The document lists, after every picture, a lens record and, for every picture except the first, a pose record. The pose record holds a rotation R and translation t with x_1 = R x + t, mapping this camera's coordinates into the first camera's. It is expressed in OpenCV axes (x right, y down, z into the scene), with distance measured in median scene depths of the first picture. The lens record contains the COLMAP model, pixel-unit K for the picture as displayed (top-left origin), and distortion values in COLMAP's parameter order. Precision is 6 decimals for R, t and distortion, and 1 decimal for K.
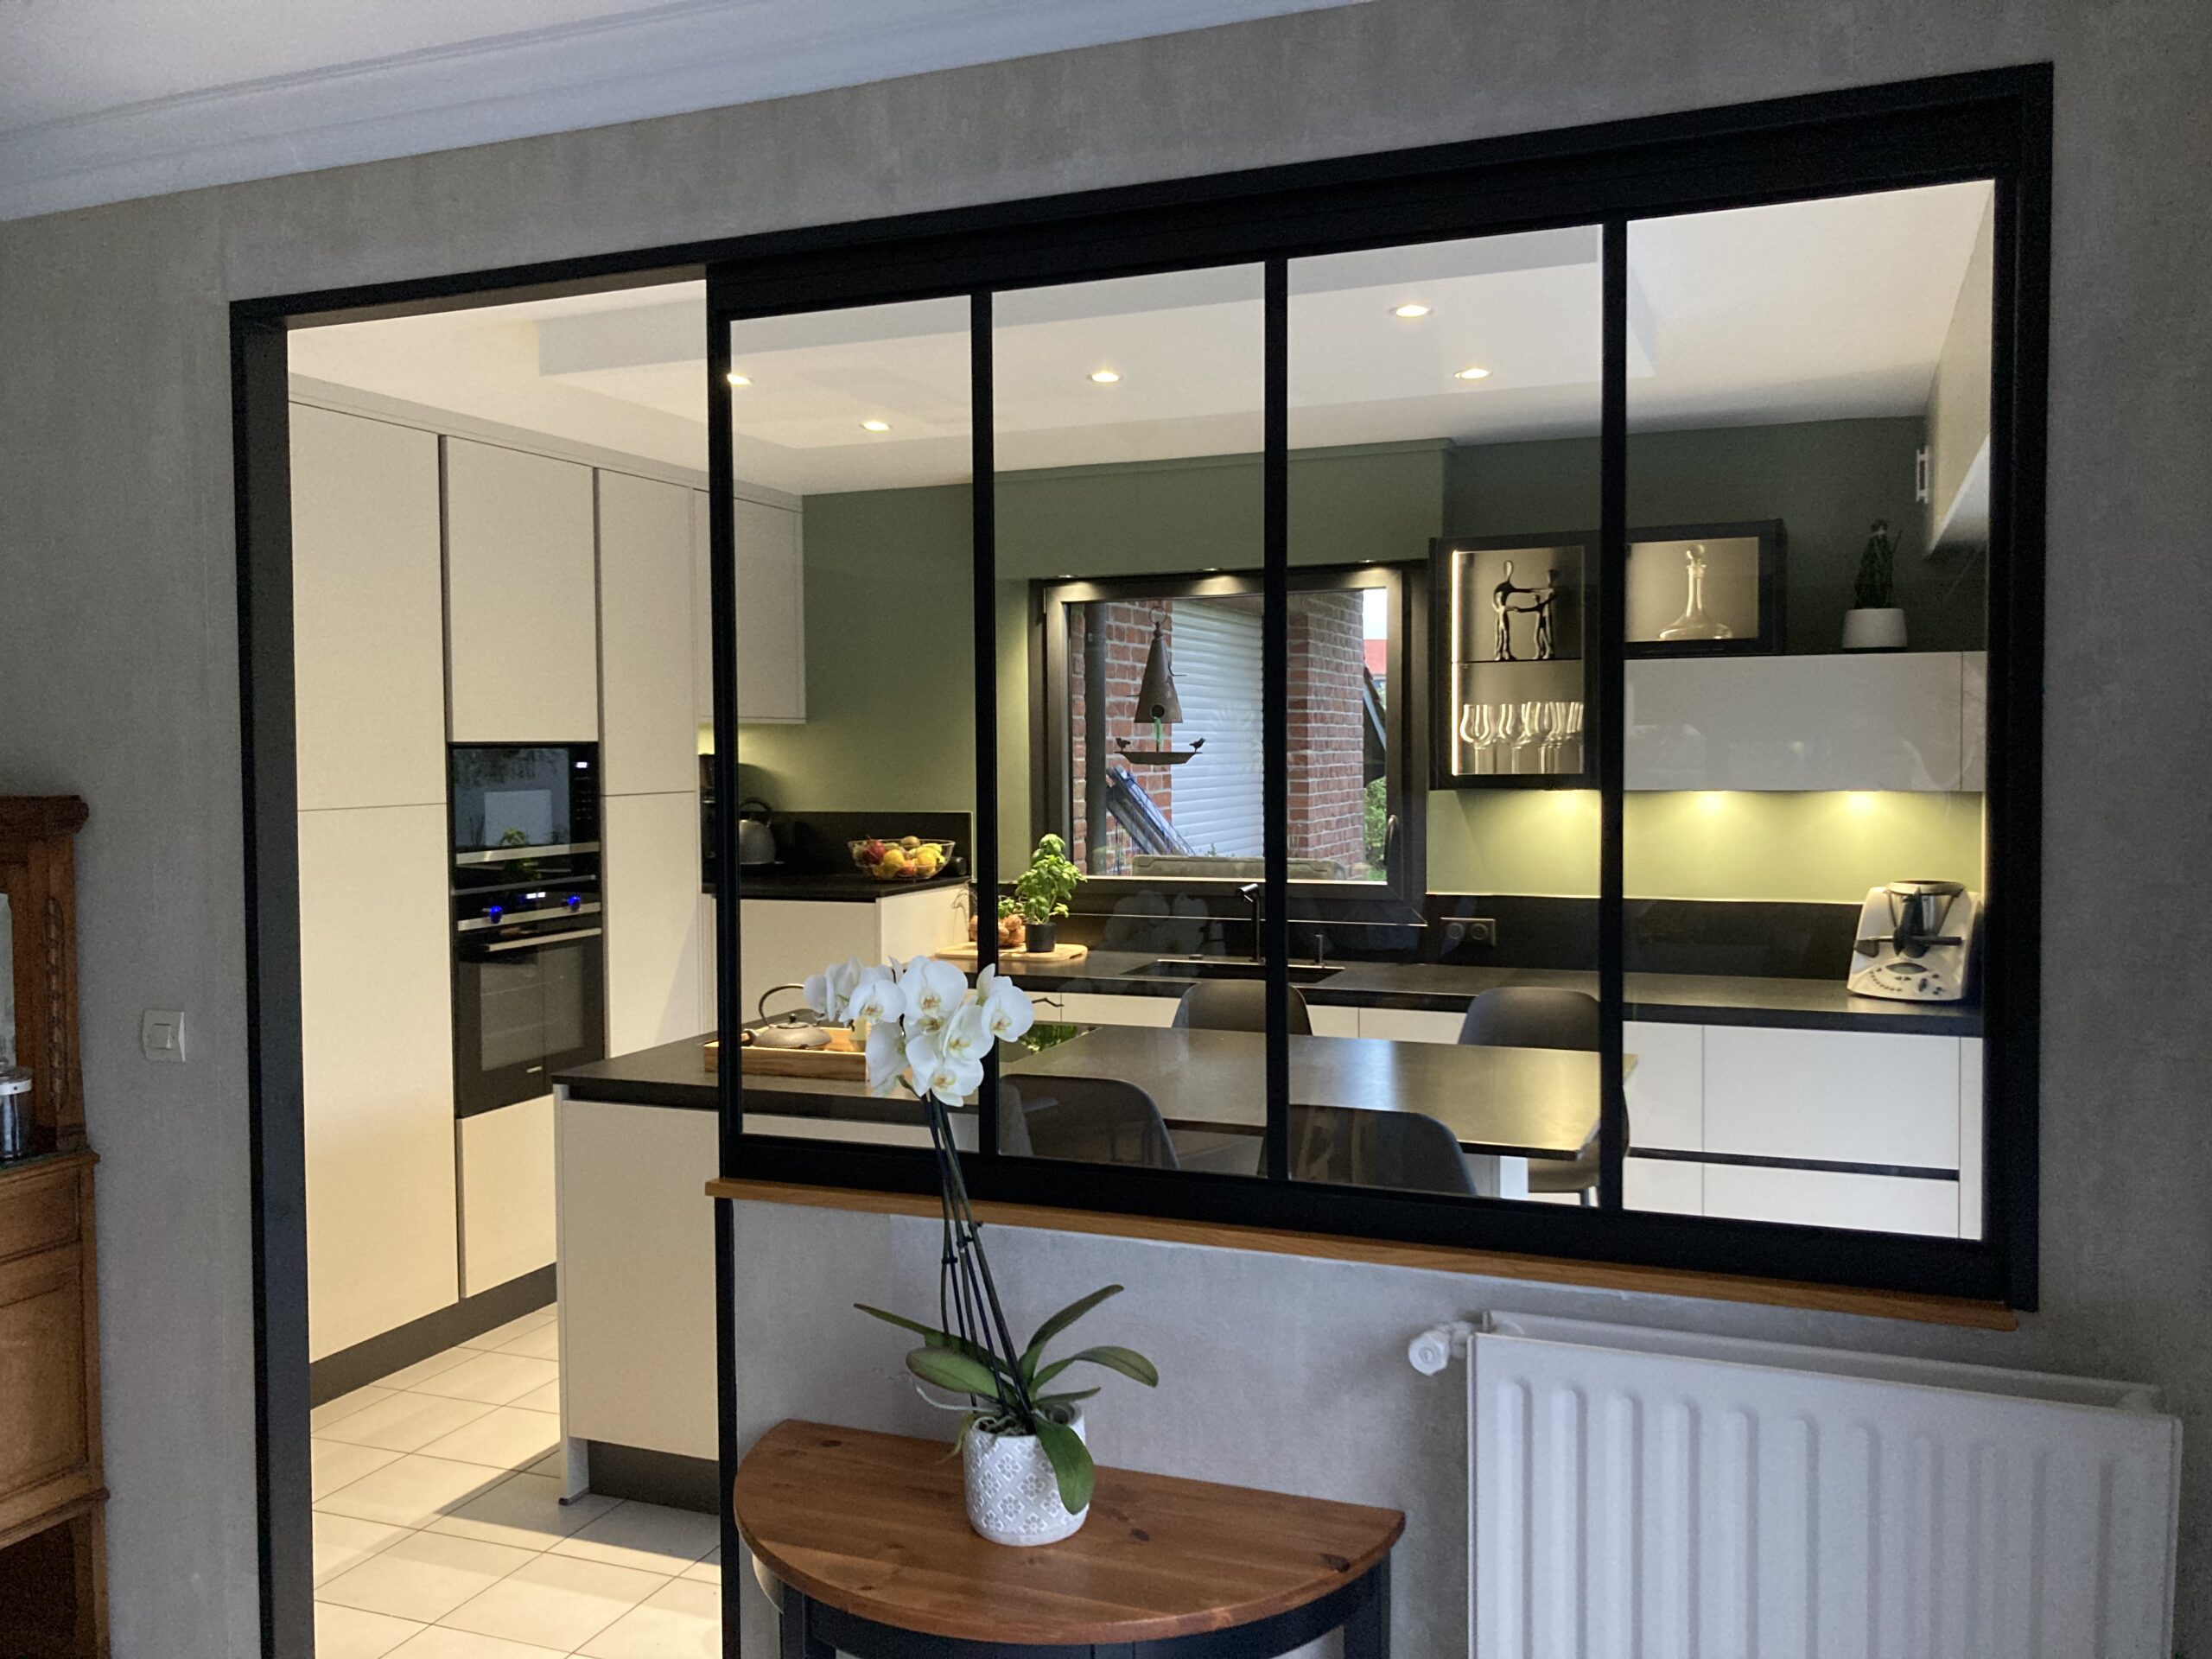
lens RADIAL K [[1838.5, 0, 1061.5], [0, 1838.5, 827.0], [0, 0, 1]] dist [0.018982, -0.002192]
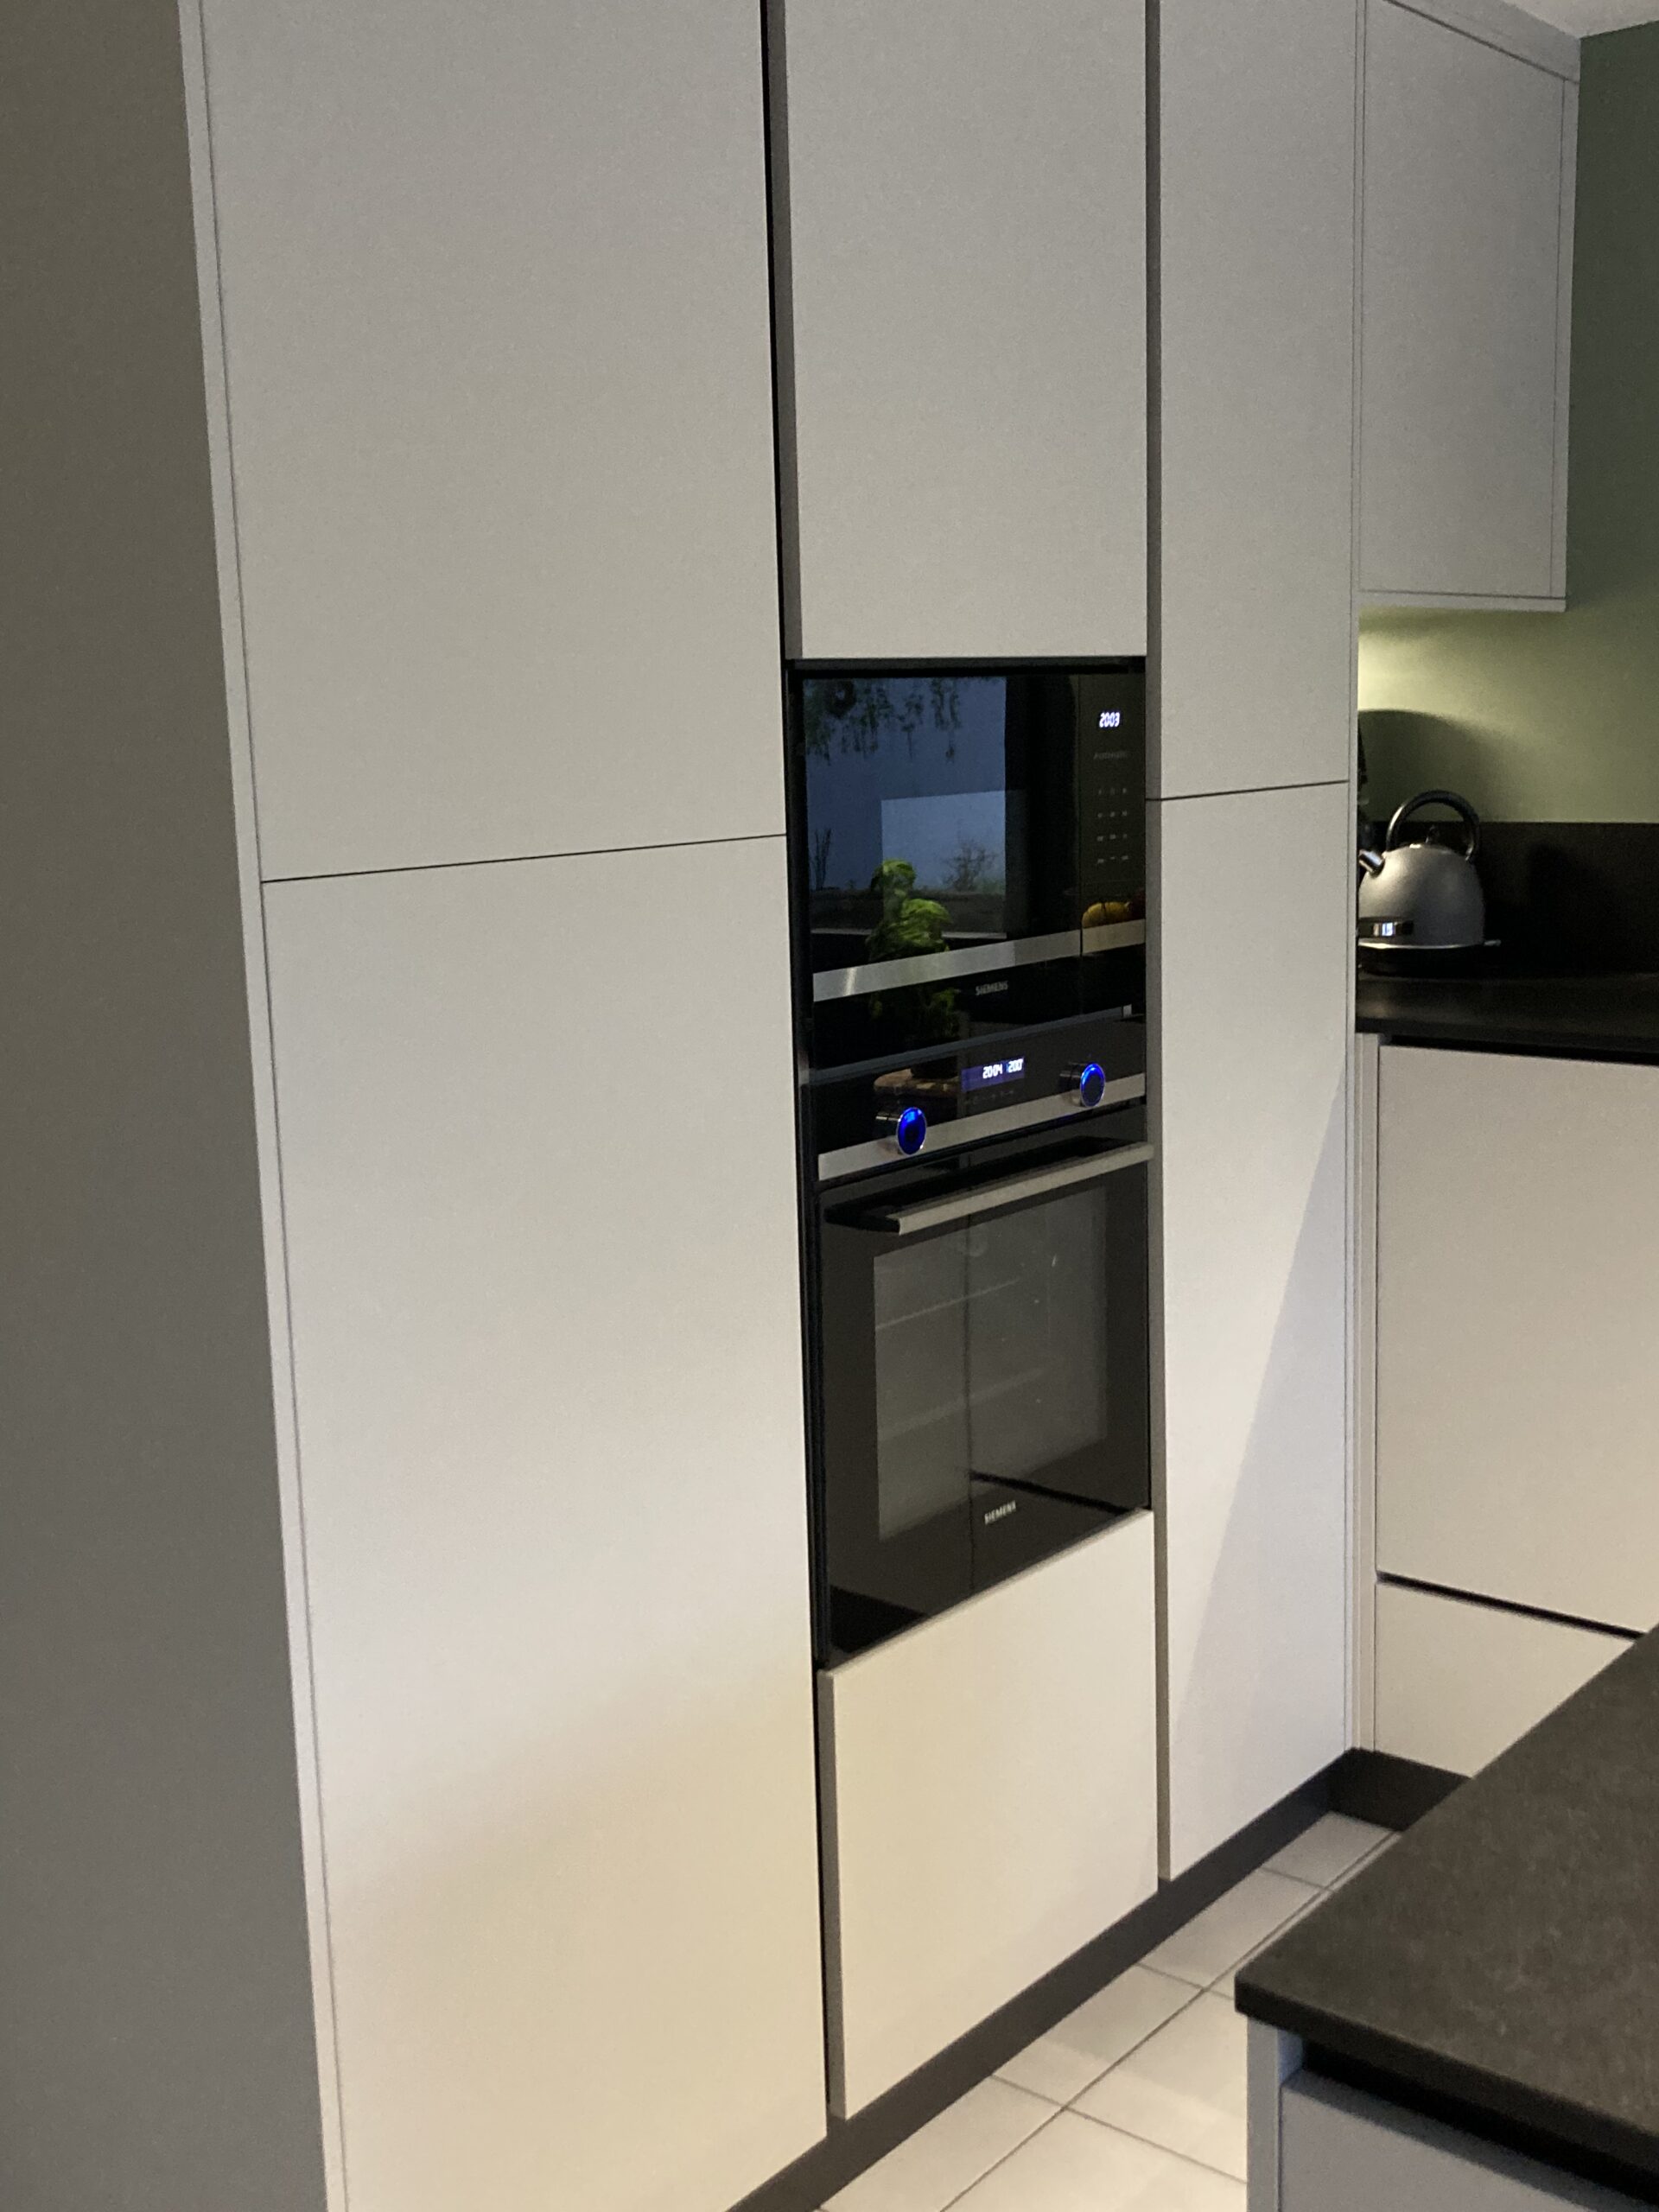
lens RADIAL K [[2386.4, 0, 829.5], [0, 2386.4, 1106.0], [0, 0, 1]] dist [0.165569, -0.465240]
pose [[0.962589, 0.025120, -0.269799, -0.186383], [0.008401, 0.992448, 0.122379, -0.016122], [0.270836, -0.120067, 0.955108, 0.517031]]
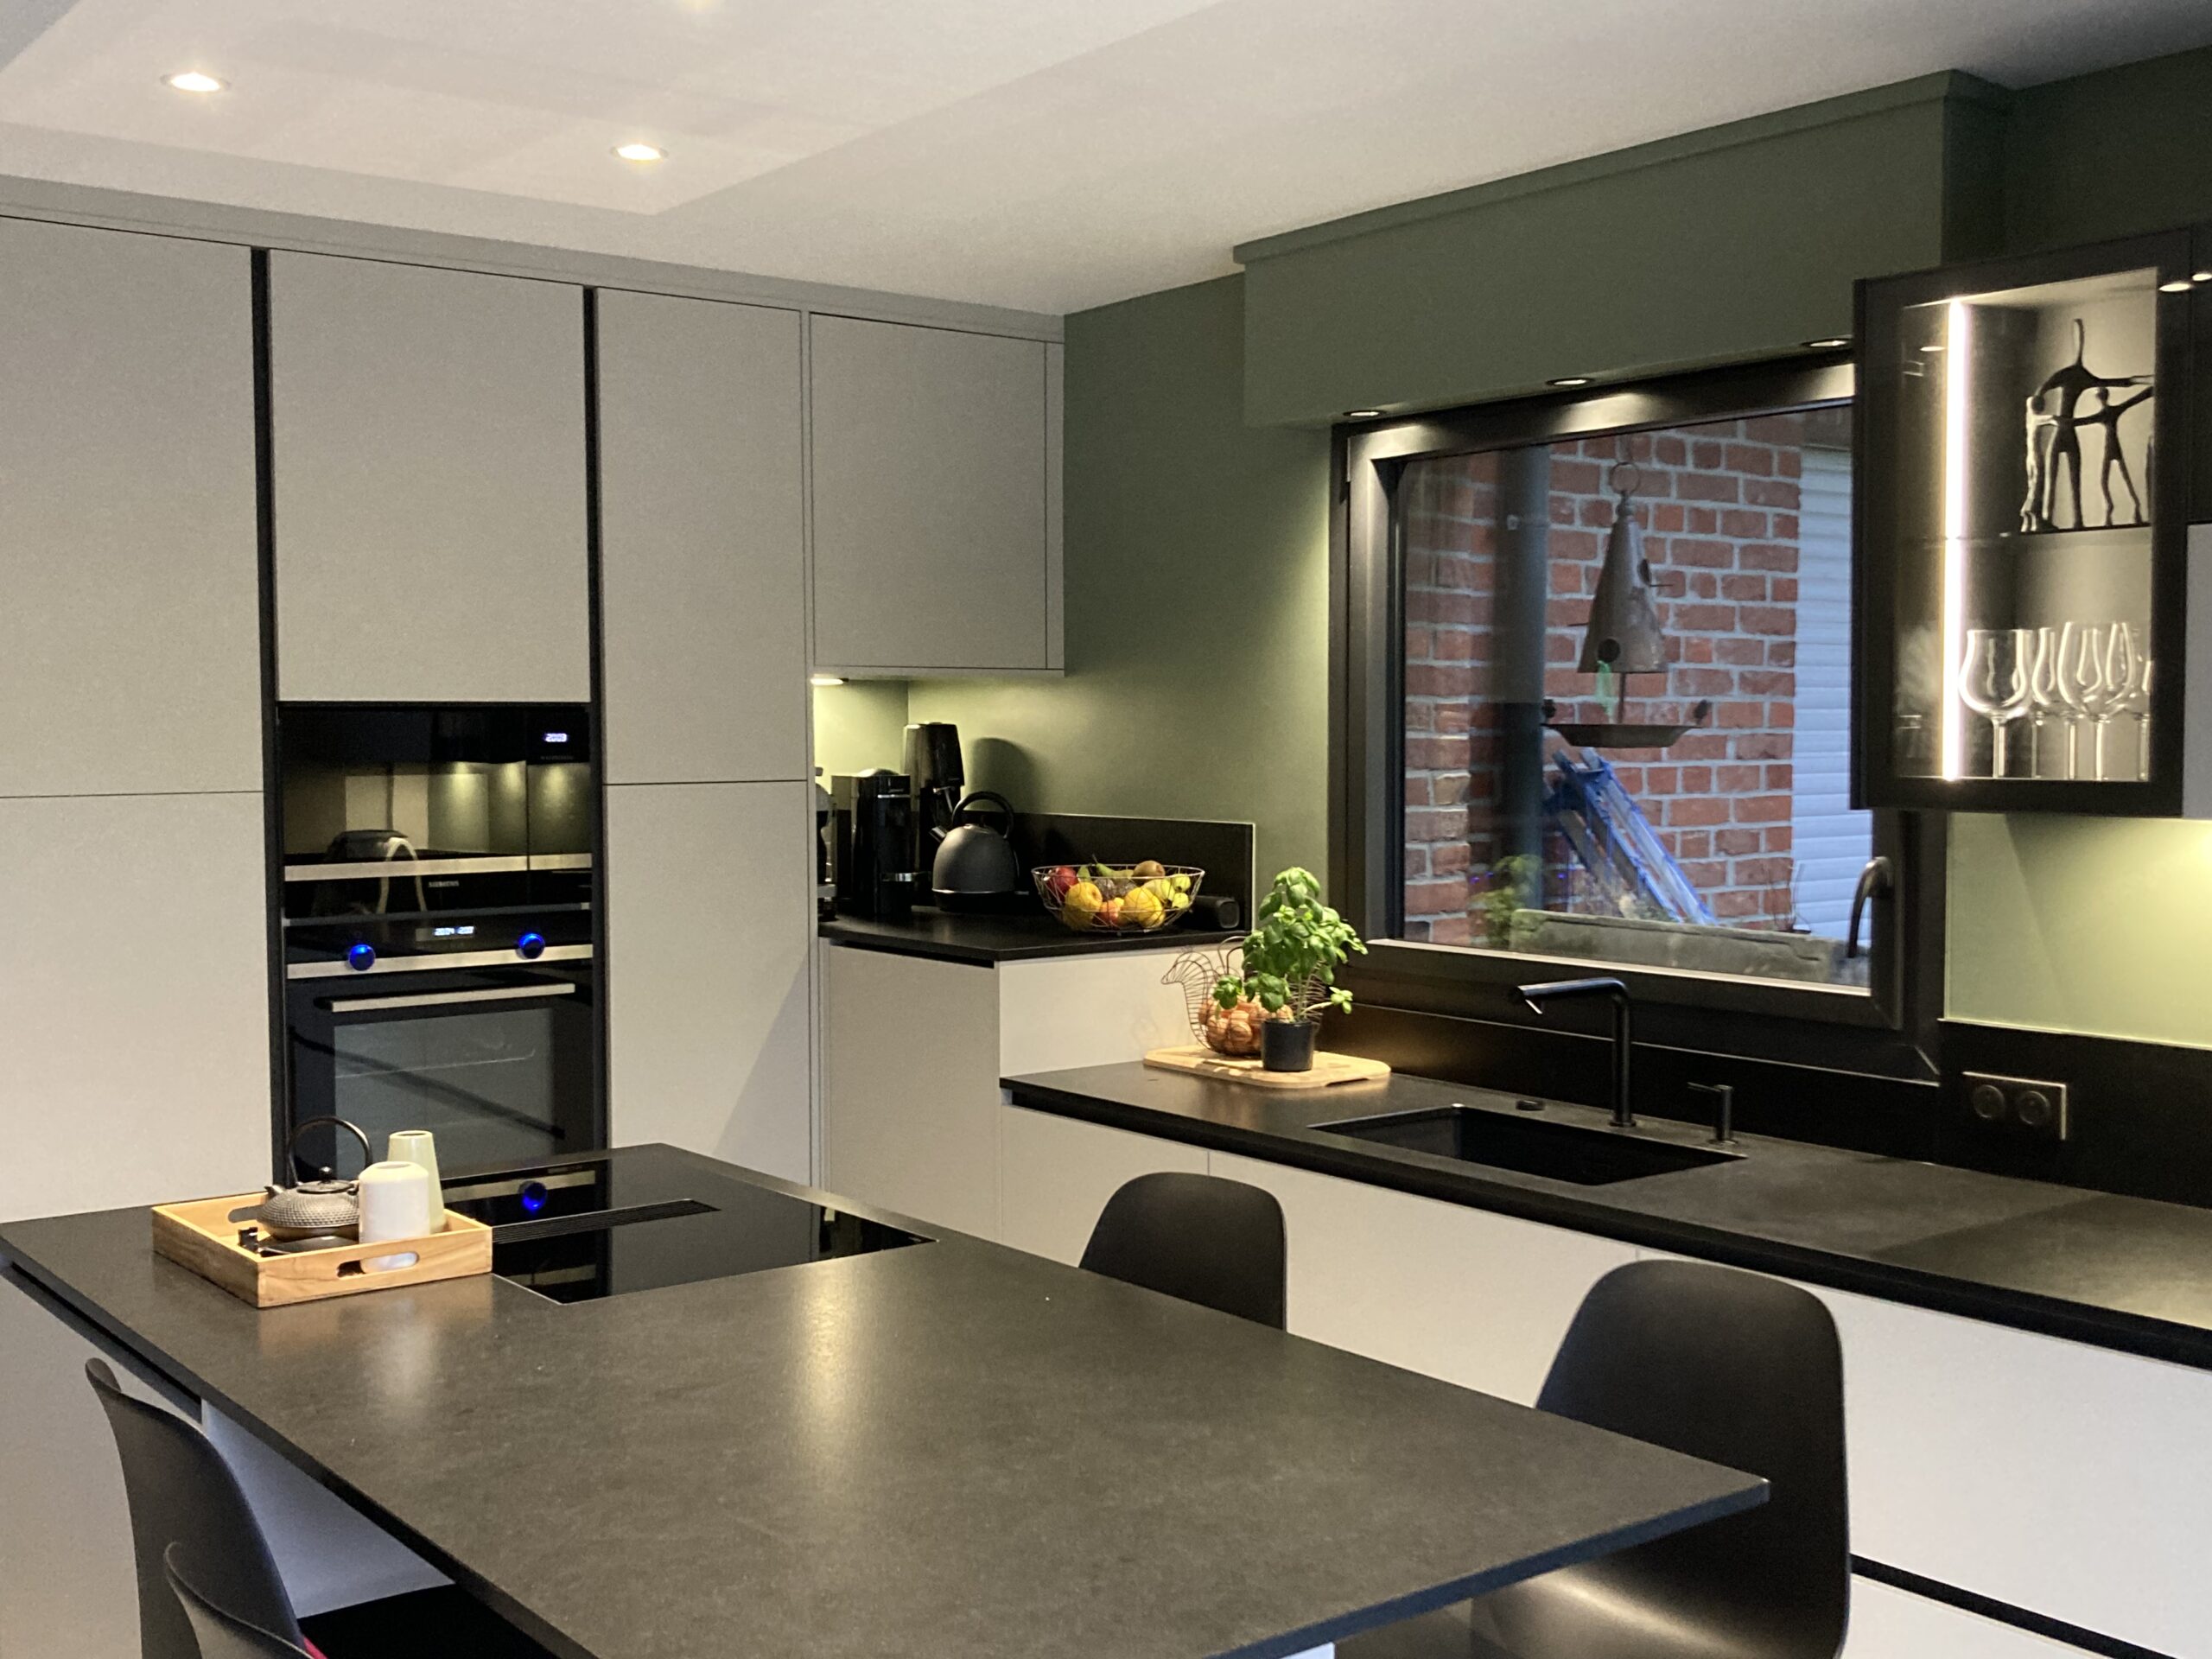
lens RADIAL K [[2386.4, 0, 1106.0], [0, 2386.4, 829.5], [0, 0, 1]] dist [0.165569, -0.465240]
pose [[0.859624, 0.030387, -0.510022, 0.365998], [-0.028177, 0.999530, 0.012060, -0.017117], [0.510149, 0.004004, 0.860077, 0.366618]]
